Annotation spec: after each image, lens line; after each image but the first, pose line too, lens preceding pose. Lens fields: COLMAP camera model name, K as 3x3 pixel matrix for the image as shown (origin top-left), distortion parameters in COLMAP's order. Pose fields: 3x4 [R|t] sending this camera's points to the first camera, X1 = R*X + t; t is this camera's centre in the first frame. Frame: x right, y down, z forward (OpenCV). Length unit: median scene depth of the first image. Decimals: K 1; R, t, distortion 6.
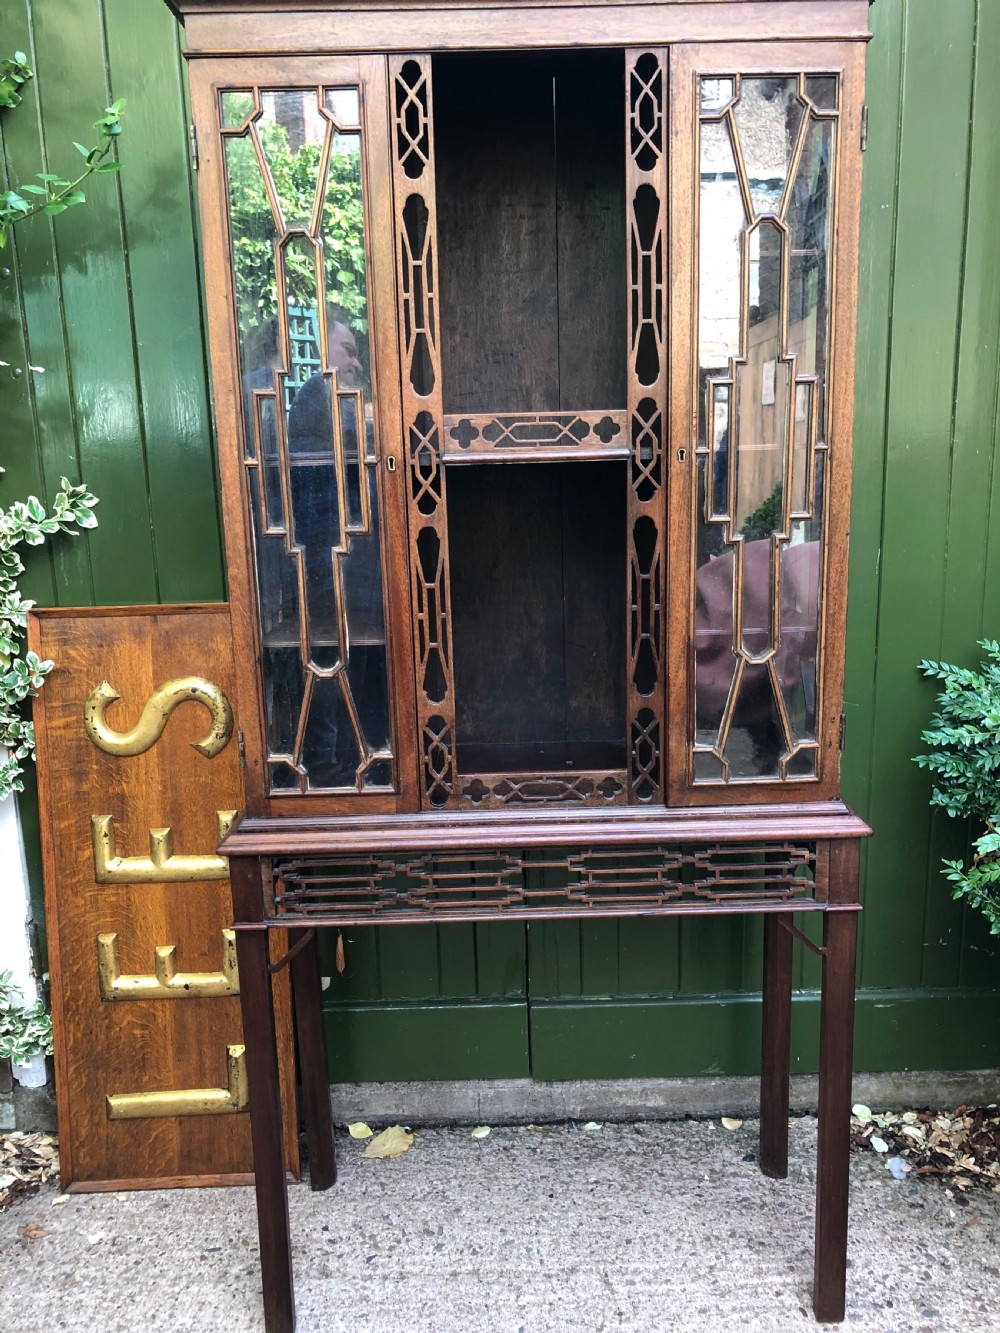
lens RADIAL K [[1088.2, 0, 500.0], [0, 1088.2, 665.9], [0, 0, 1]] dist [0.027331, -0.014574]
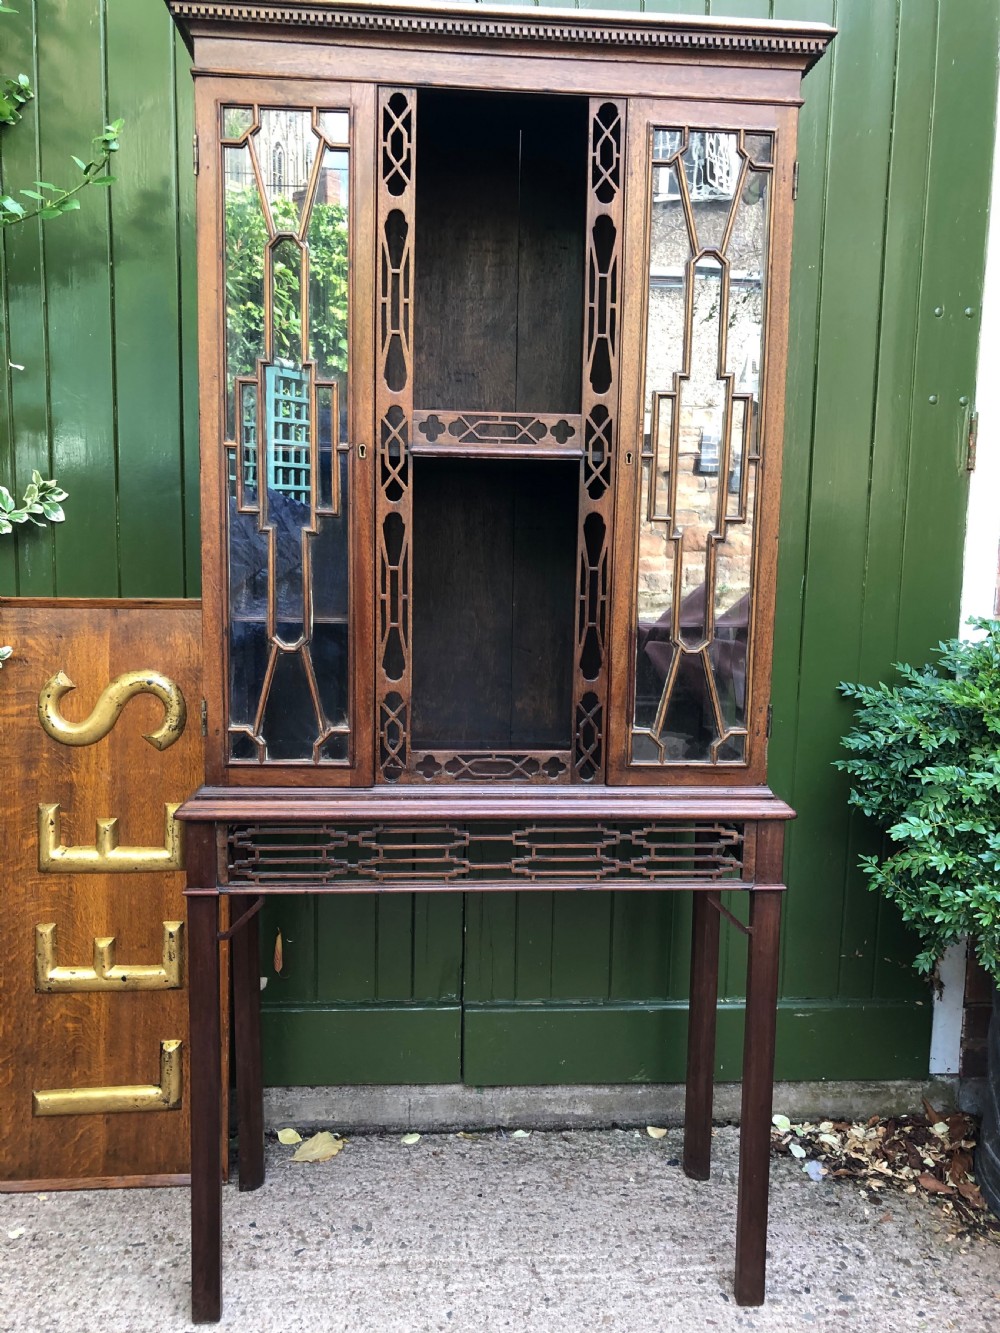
lens RADIAL K [[1088.2, 0, 502.2], [0, 1088.2, 663.5], [0, 0, 1]] dist [0.027331, -0.014574]
pose [[0.996949, 0.038514, 0.067900, -0.025903], [-0.032685, 0.995848, -0.084957, 0.103437], [-0.070890, 0.082479, 0.994068, -0.059365]]
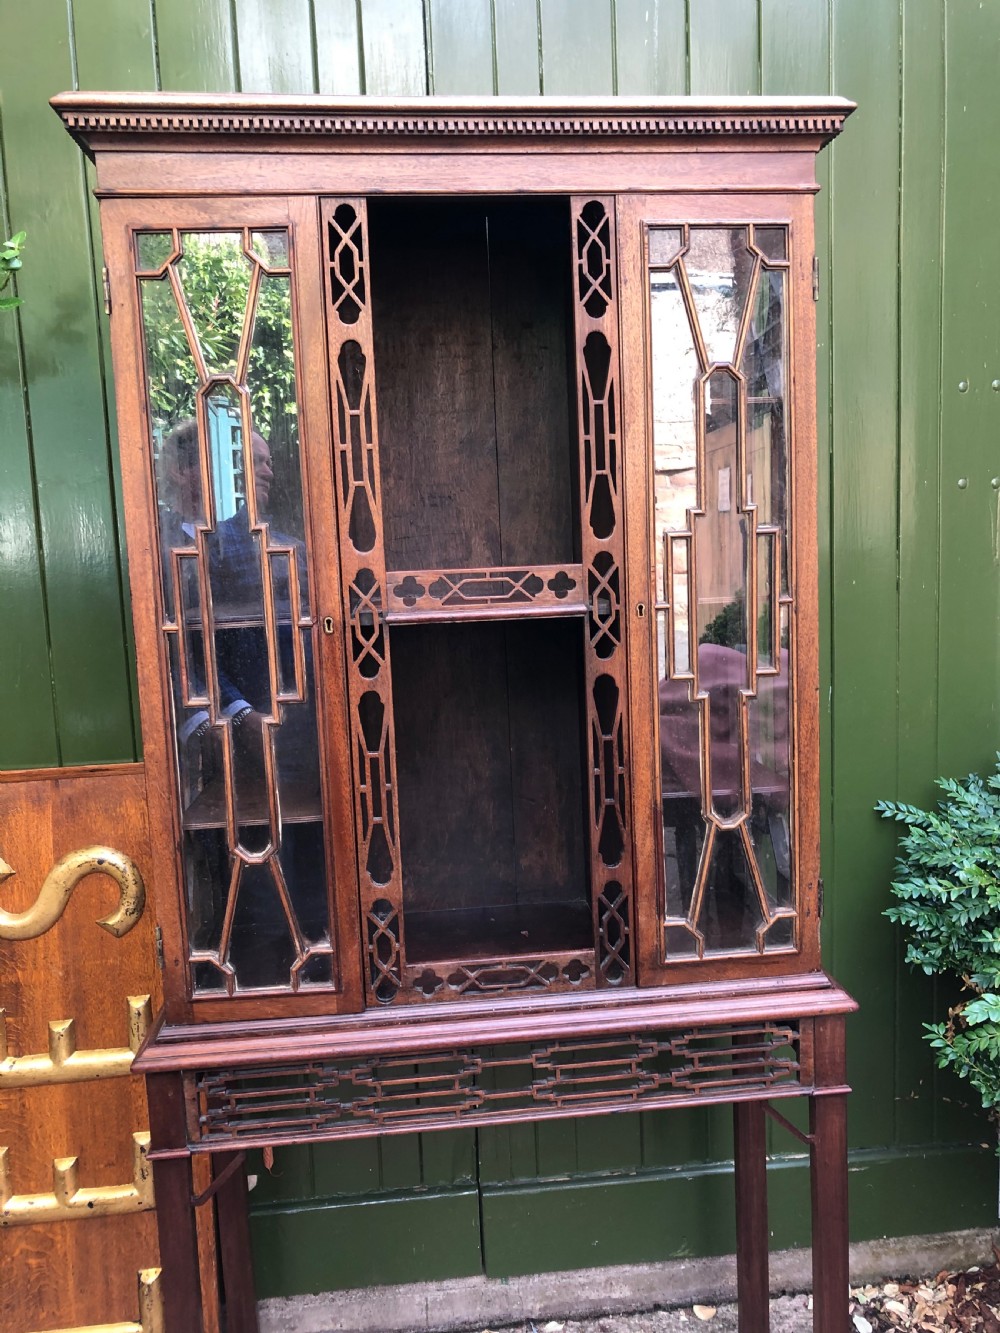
lens RADIAL K [[1088.2, 0, 509.2], [0, 1088.2, 669.2], [0, 0, 1]] dist [0.027331, -0.014574]
pose [[0.995368, -0.023382, 0.093255, -0.033380], [0.031104, 0.996127, -0.082239, -0.065465], [-0.090971, 0.084758, 0.992240, 0.081237]]
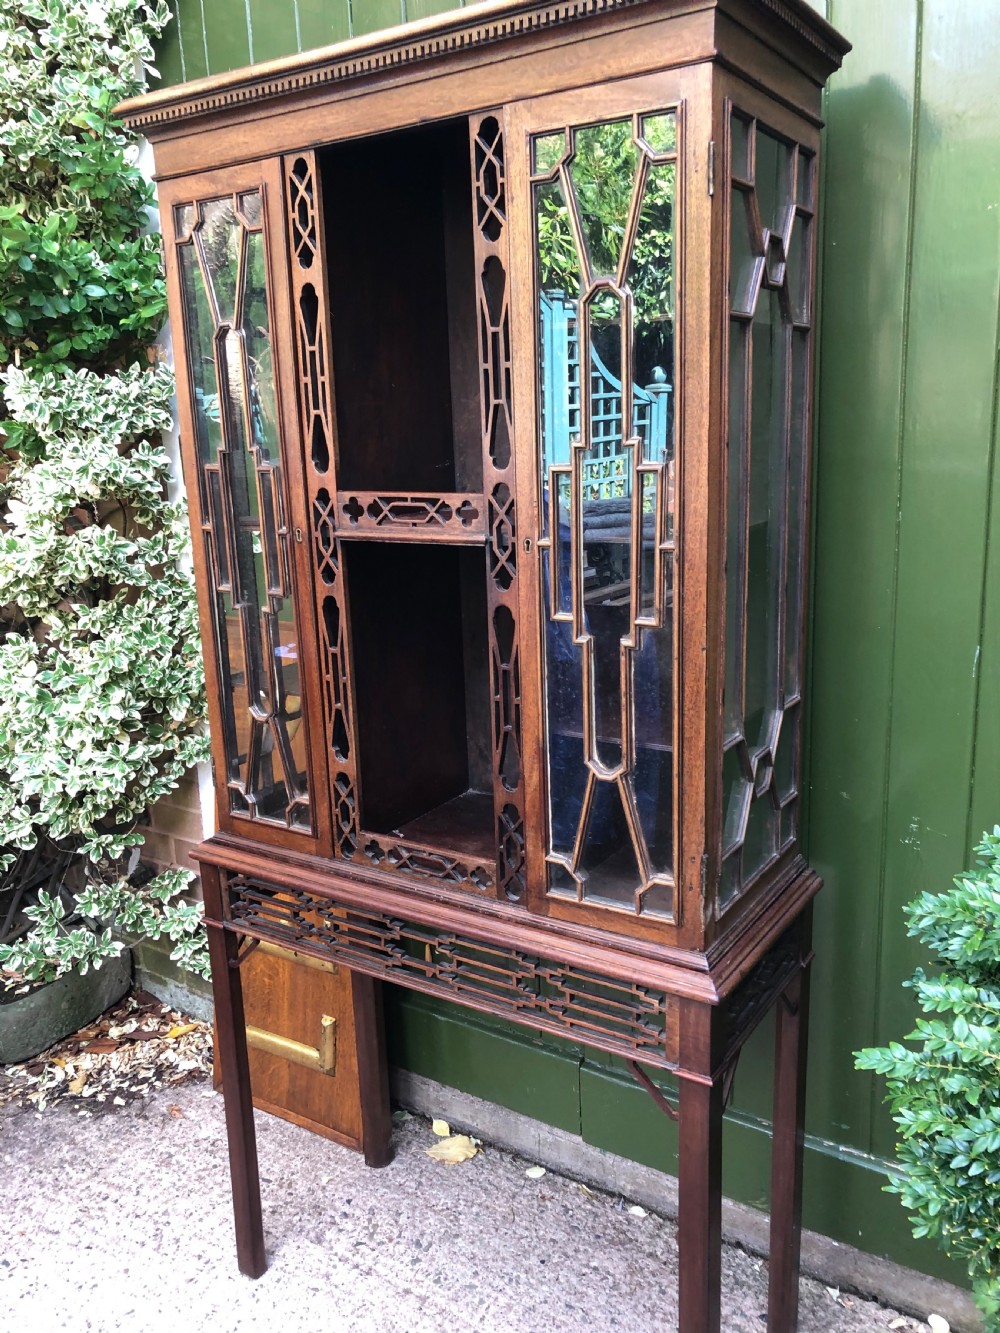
lens RADIAL K [[1088.2, 0, 490.2], [0, 1088.2, 663.2], [0, 0, 1]] dist [0.027331, -0.014574]
pose [[0.829068, 0.122576, -0.545547, 0.615409], [-0.099079, 0.992441, 0.072416, -0.148171], [0.550299, -0.005985, 0.834946, 0.199883]]
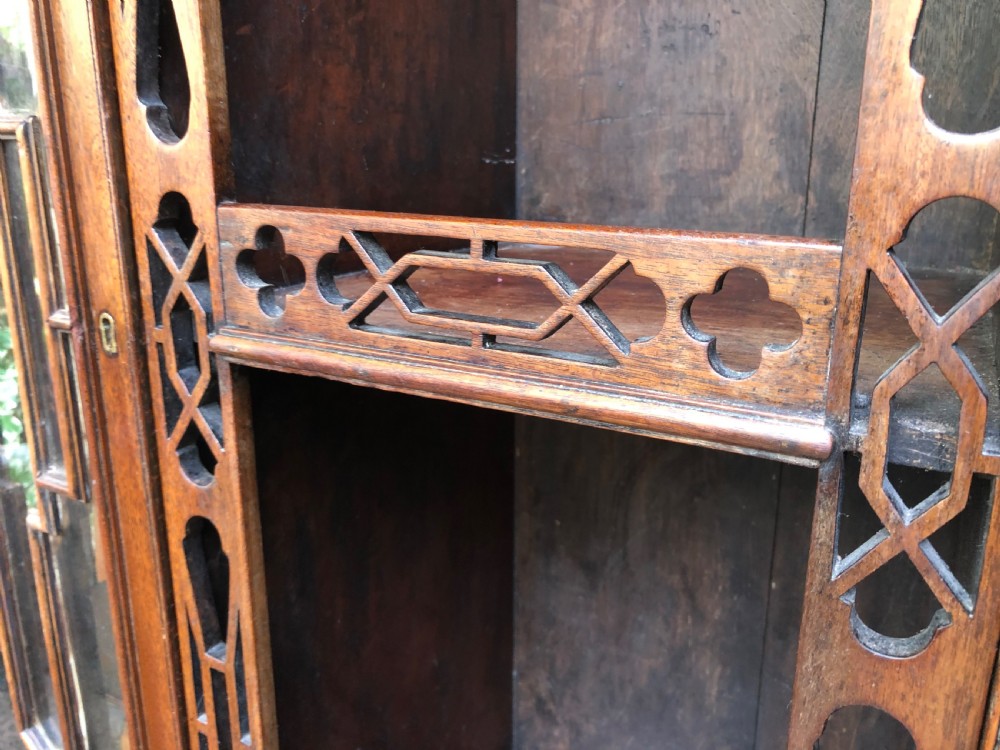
lens RADIAL K [[832.6, 0, 505.5], [0, 832.6, 360.8], [0, 0, 1]] dist [-0.002100, 0.020585]
pose [[0.870640, 0.158377, -0.465728, 0.129956], [-0.126850, 0.987018, 0.098514, -0.206932], [0.475285, -0.026692, 0.879427, 0.777718]]
